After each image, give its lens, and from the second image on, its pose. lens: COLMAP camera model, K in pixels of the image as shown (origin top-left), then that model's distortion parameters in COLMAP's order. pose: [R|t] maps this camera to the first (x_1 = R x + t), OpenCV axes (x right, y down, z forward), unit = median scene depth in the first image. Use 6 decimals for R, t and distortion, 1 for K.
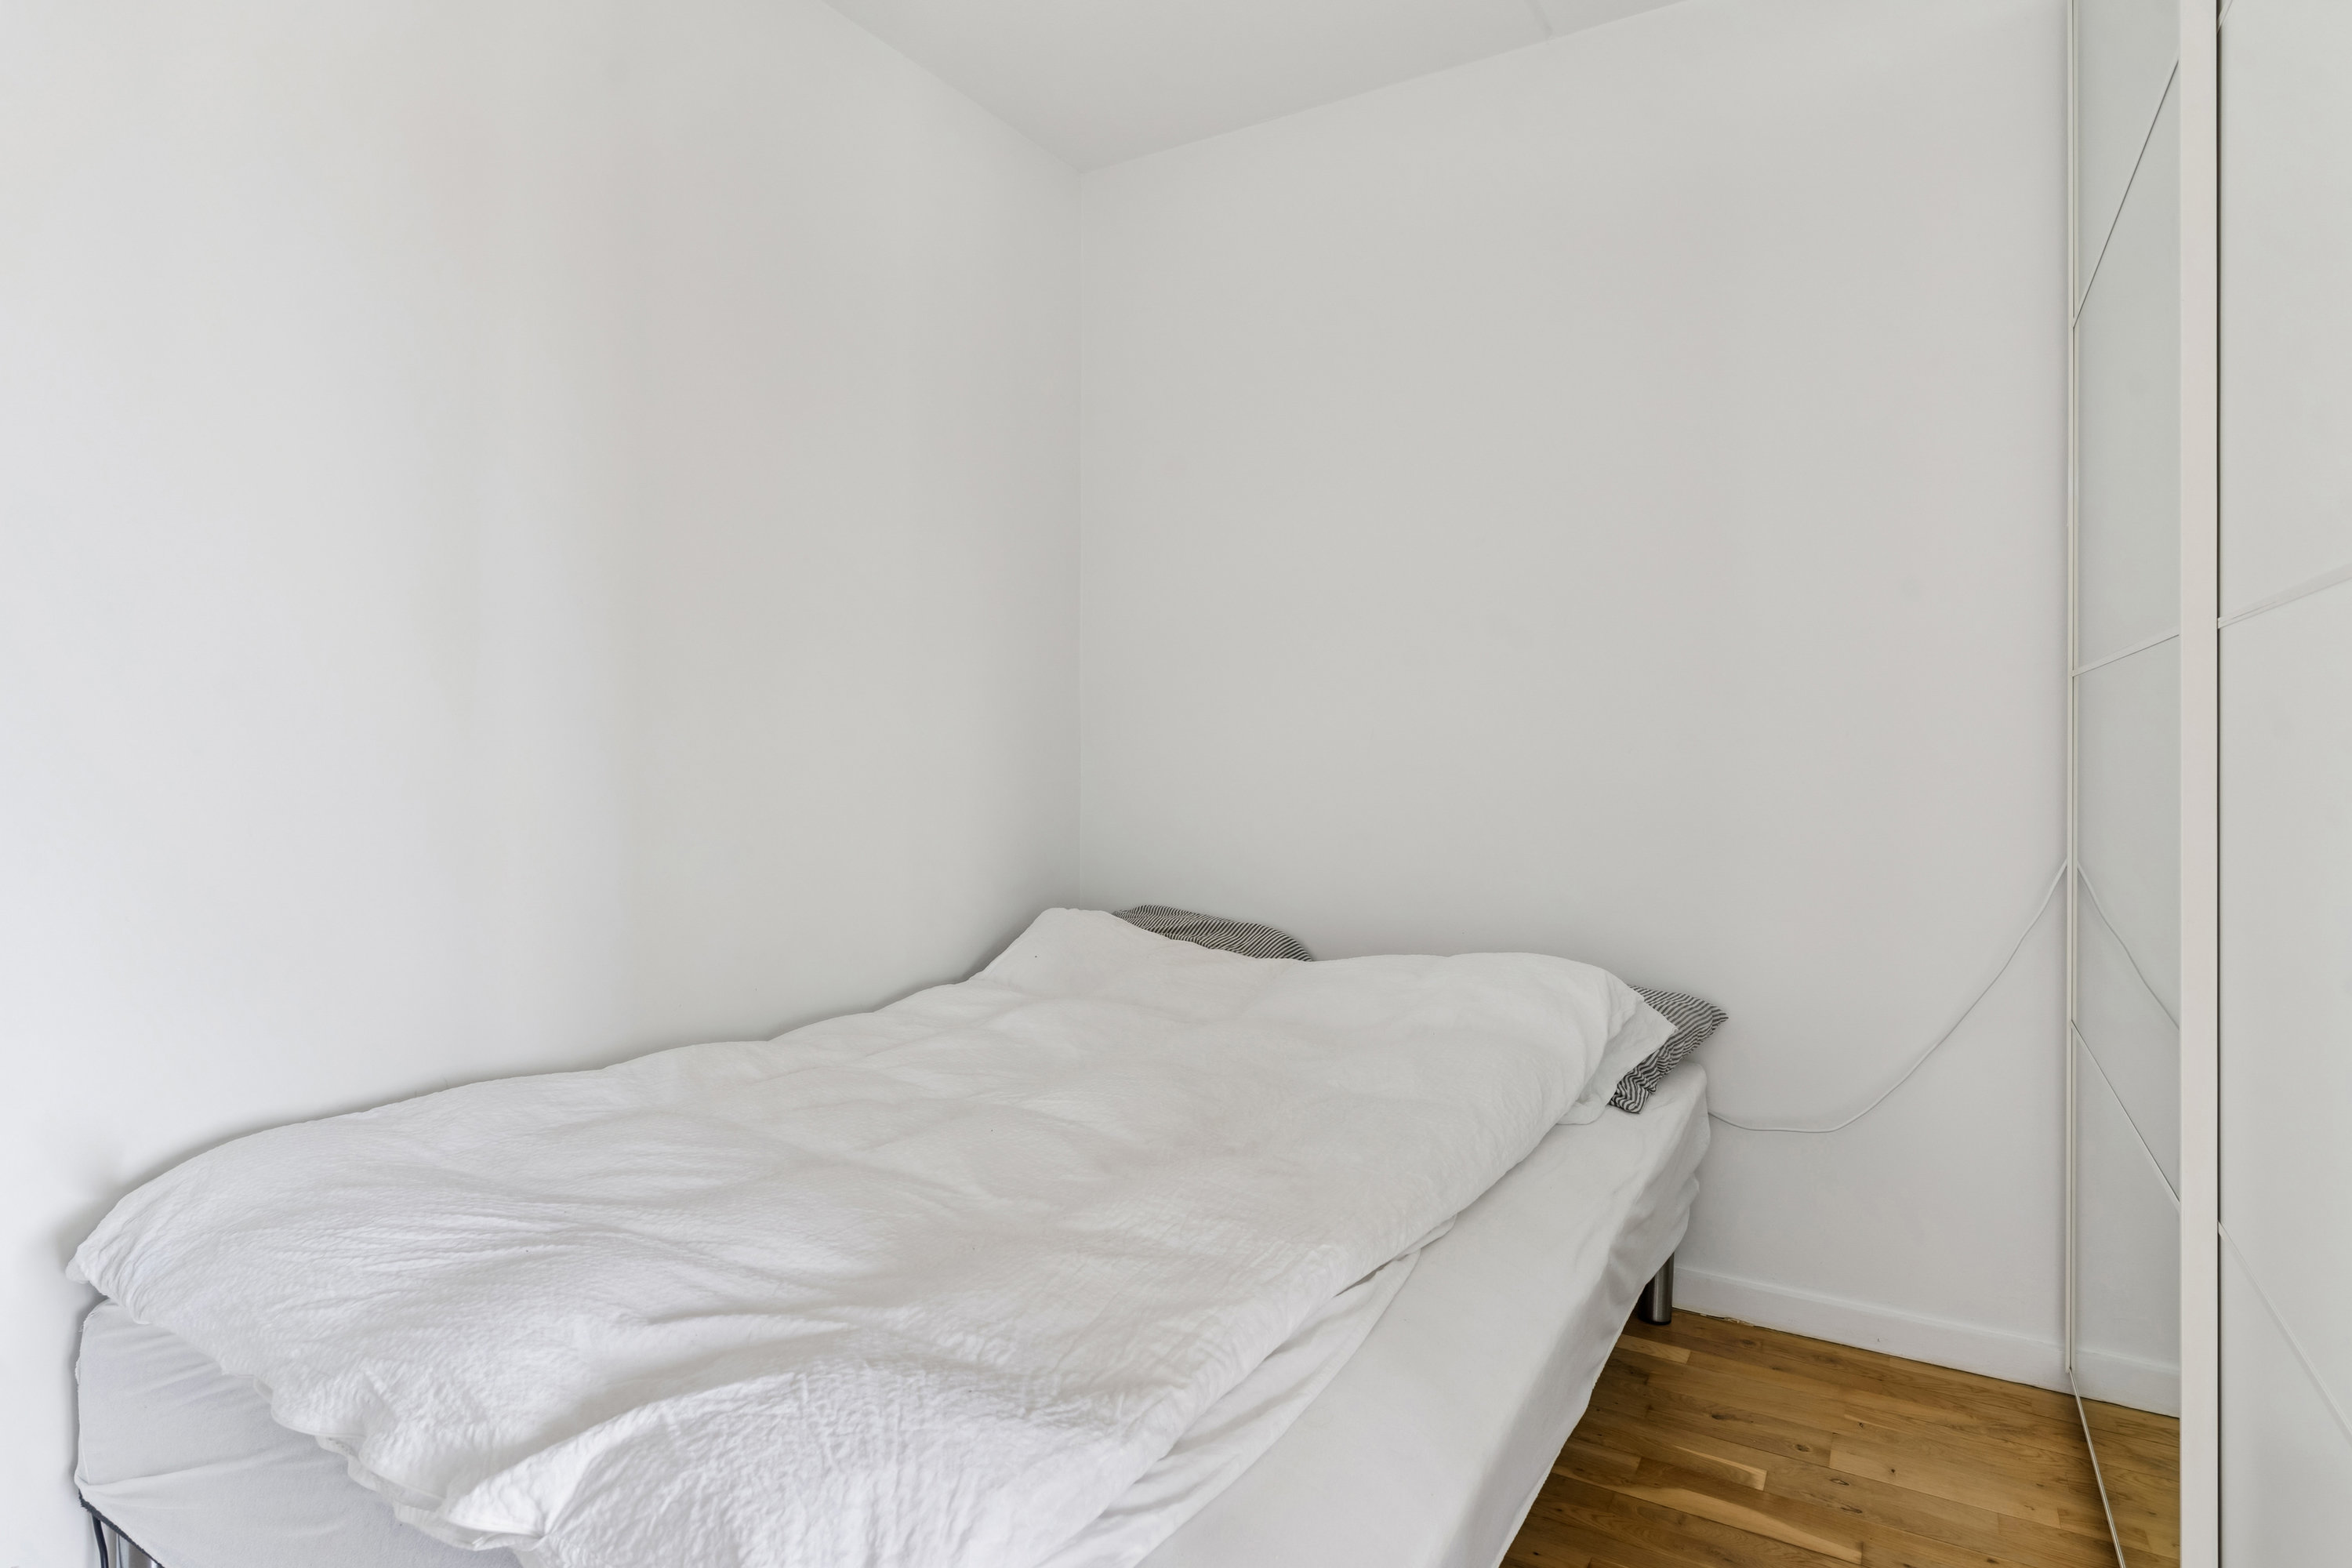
lens RADIAL K [[1250.1, 0, 1175.9], [0, 1250.1, 731.7], [0, 0, 1]] dist [-0.002394, 0.001530]
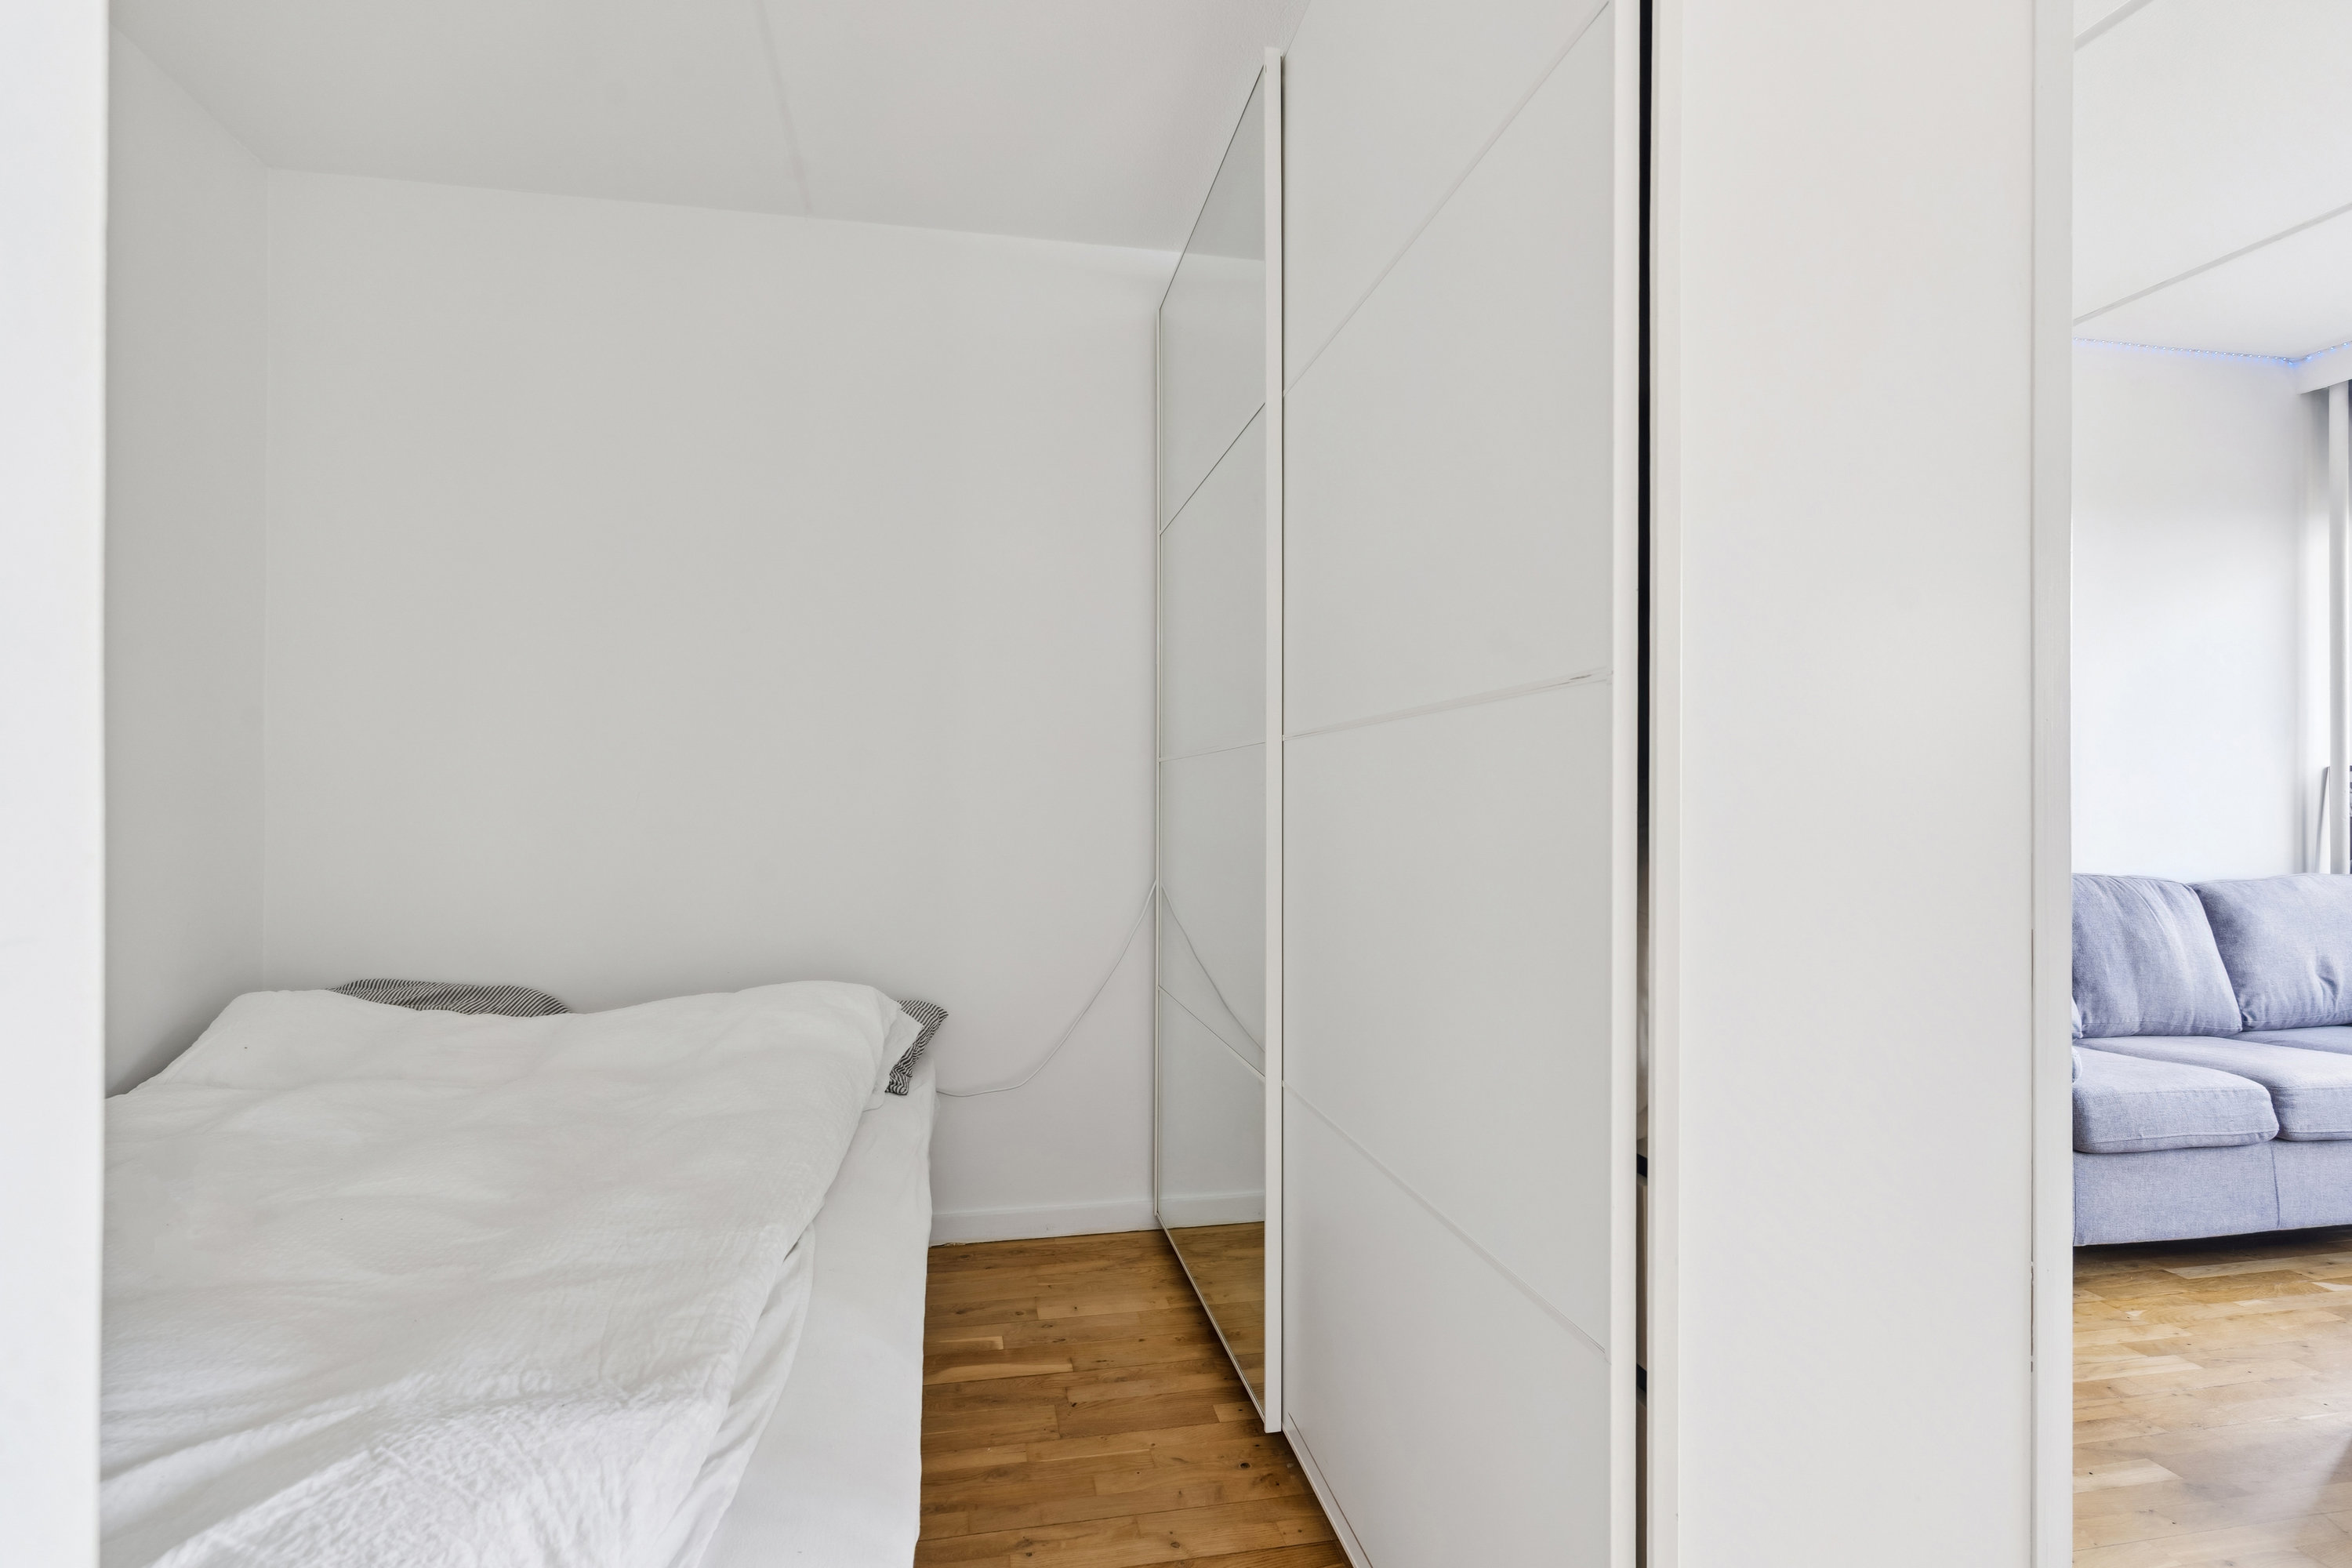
lens RADIAL K [[1113.3, 0, 1176.0], [0, 1113.3, 784.0], [0, 0, 1]] dist [-0.000857, -0.000396]
pose [[0.743818, 0.010810, 0.668295, -0.296862], [-0.005330, 0.999933, -0.010242, -0.005675], [-0.668361, 0.004056, 0.743826, -0.058801]]
